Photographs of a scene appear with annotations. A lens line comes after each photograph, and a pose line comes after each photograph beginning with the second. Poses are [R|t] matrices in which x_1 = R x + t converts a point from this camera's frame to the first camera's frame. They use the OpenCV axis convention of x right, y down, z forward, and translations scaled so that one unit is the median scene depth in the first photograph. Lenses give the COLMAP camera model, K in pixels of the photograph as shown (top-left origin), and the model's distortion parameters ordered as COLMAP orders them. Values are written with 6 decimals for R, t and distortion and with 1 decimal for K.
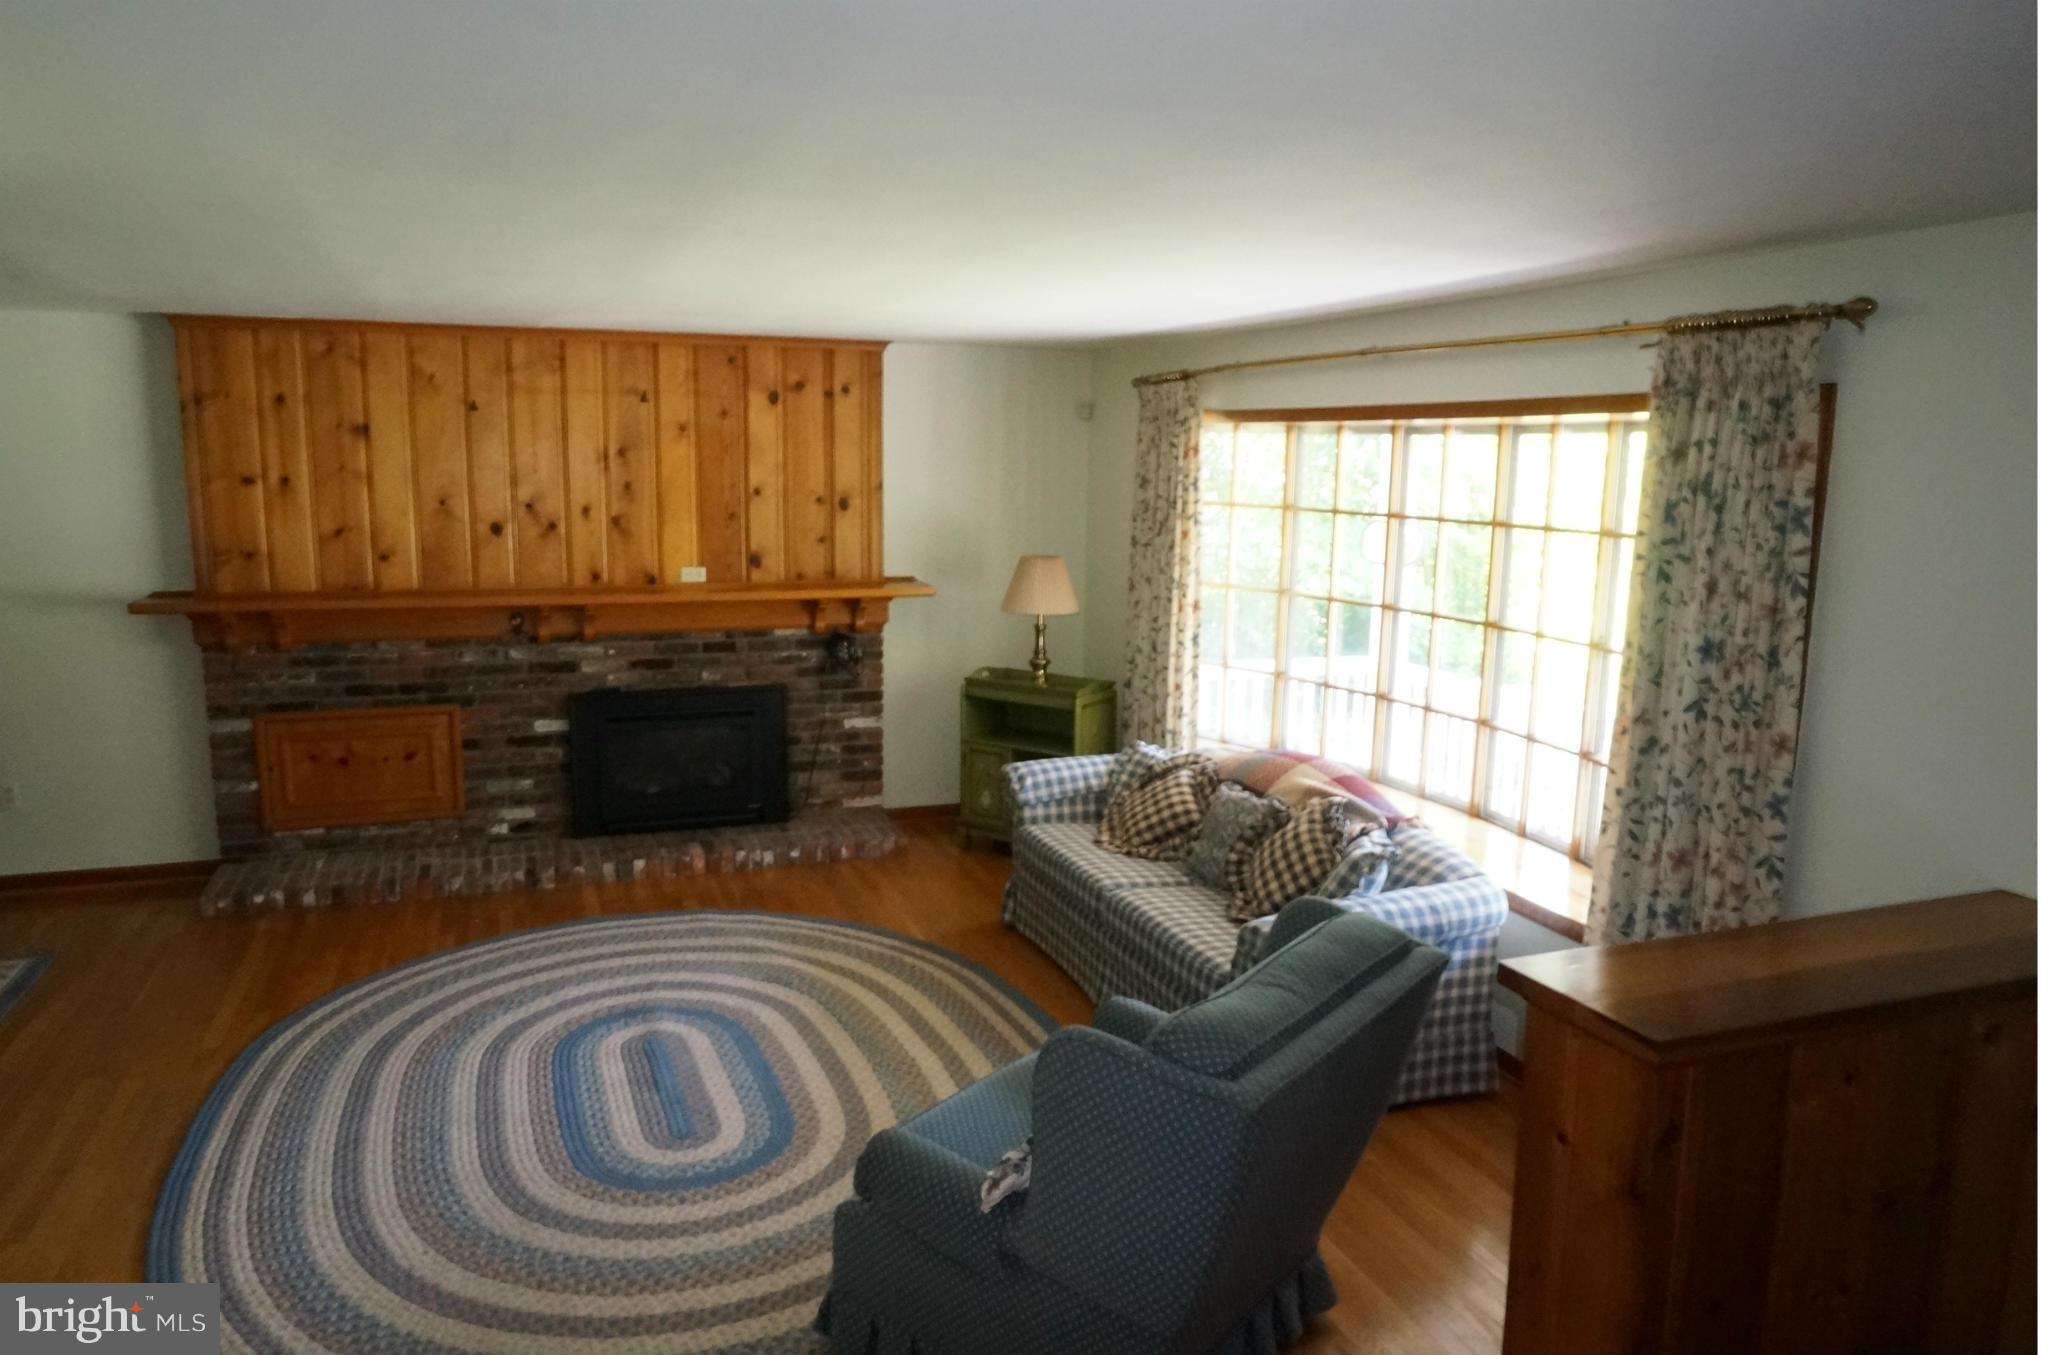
lens RADIAL K [[1379.0, 0, 1015.8], [0, 1379.0, 684.4], [0, 0, 1]] dist [-0.010645, -0.002193]
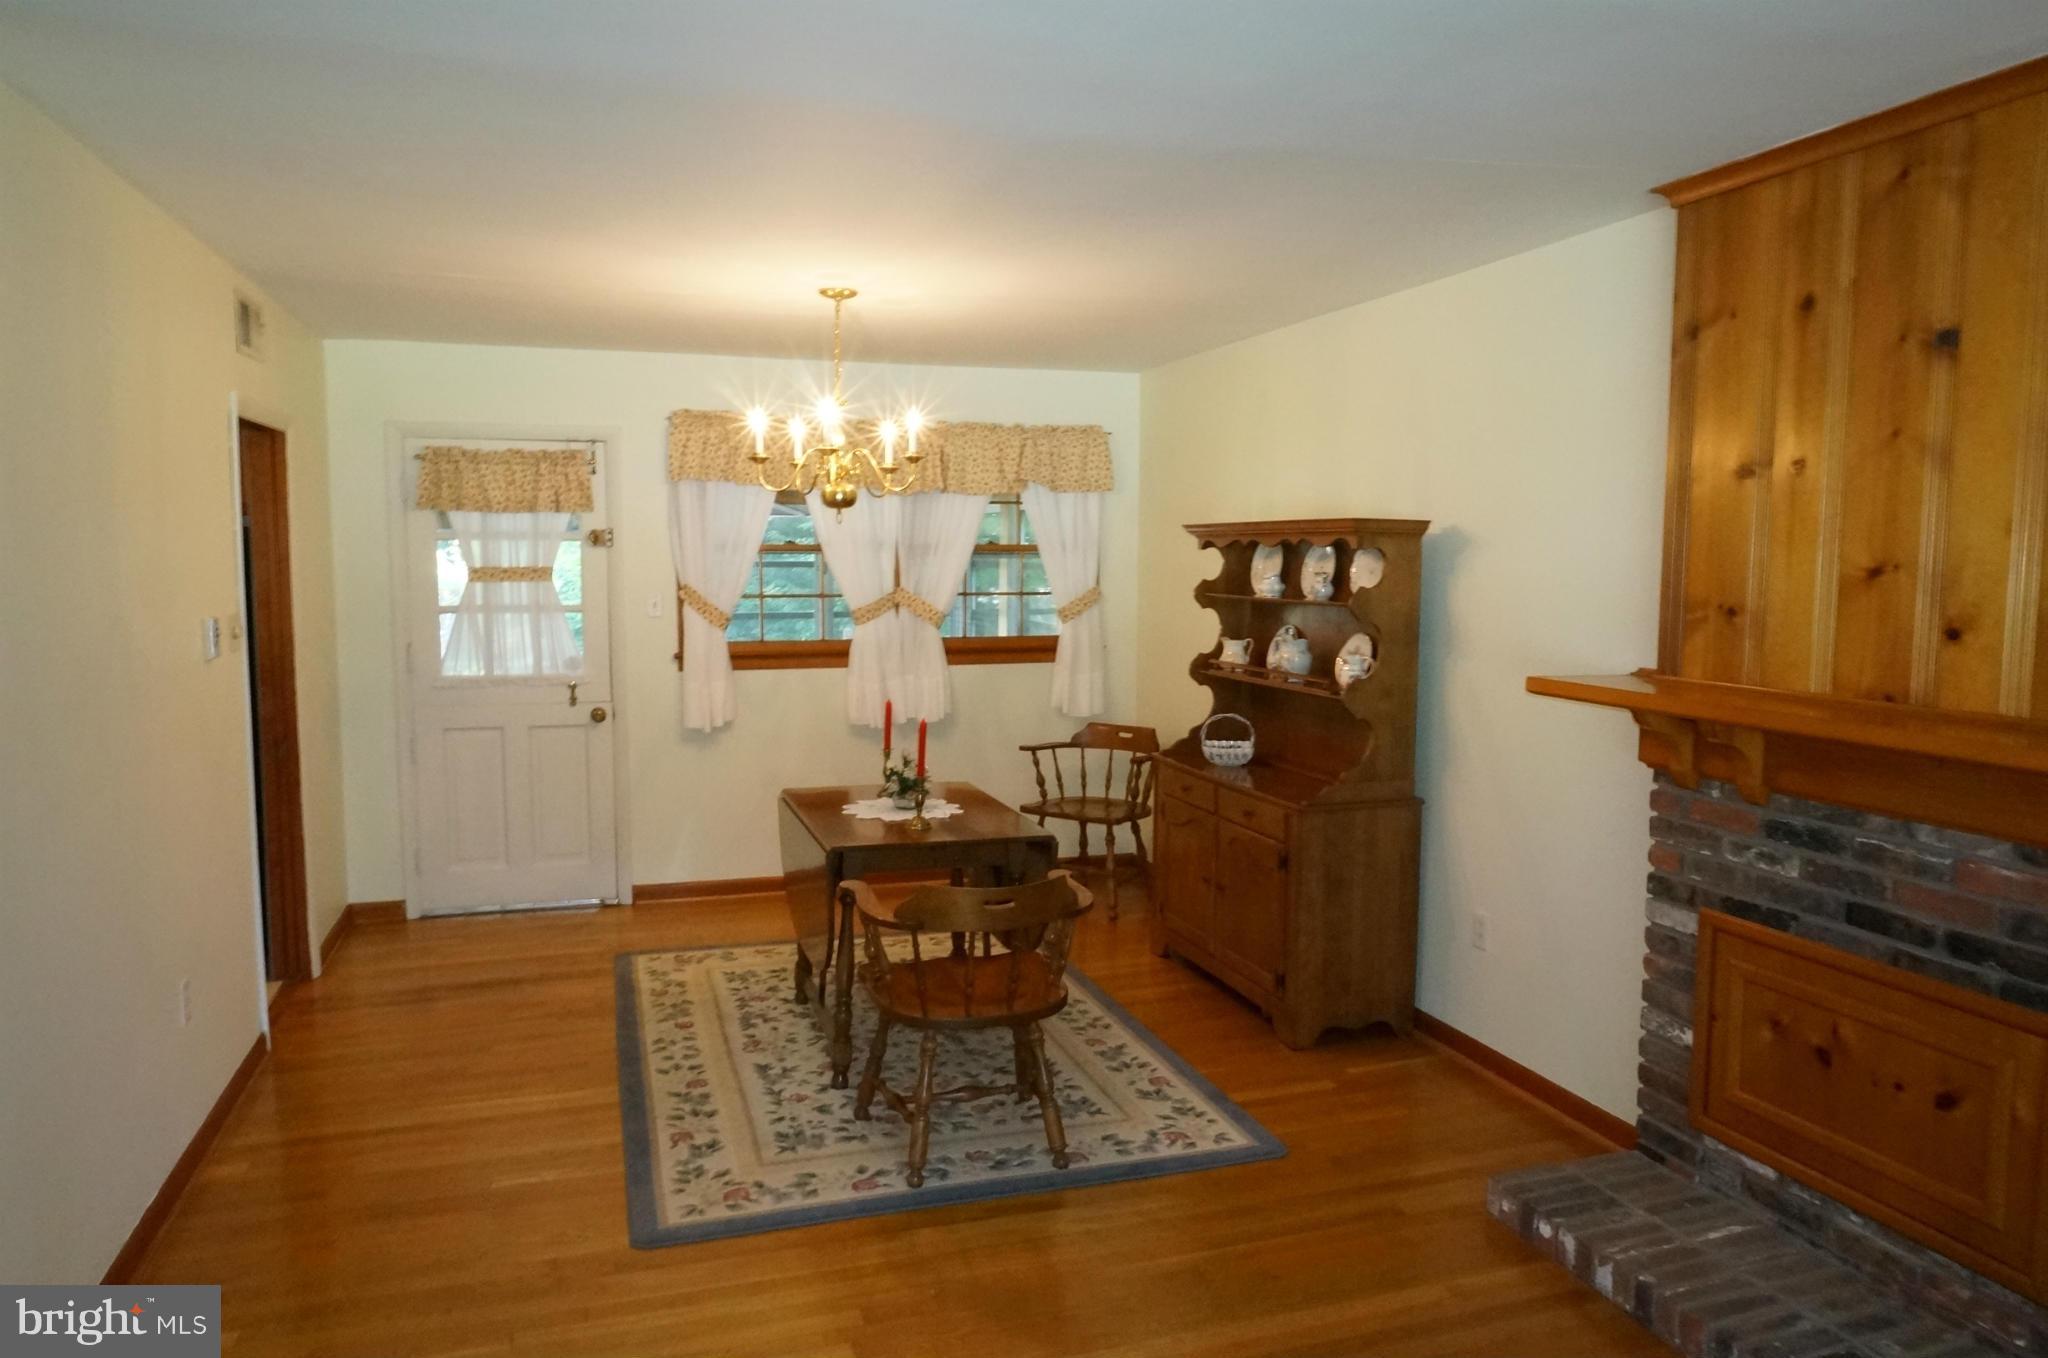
lens RADIAL K [[1356.3, 0, 1026.5], [0, 1356.3, 686.5], [0, 0, 1]] dist [-0.043275, 0.023945]
pose [[-0.036002, 0.080205, -0.996128, -0.029765], [-0.178452, 0.980238, 0.085375, -0.060178], [0.983290, 0.180835, -0.020977, 0.729003]]
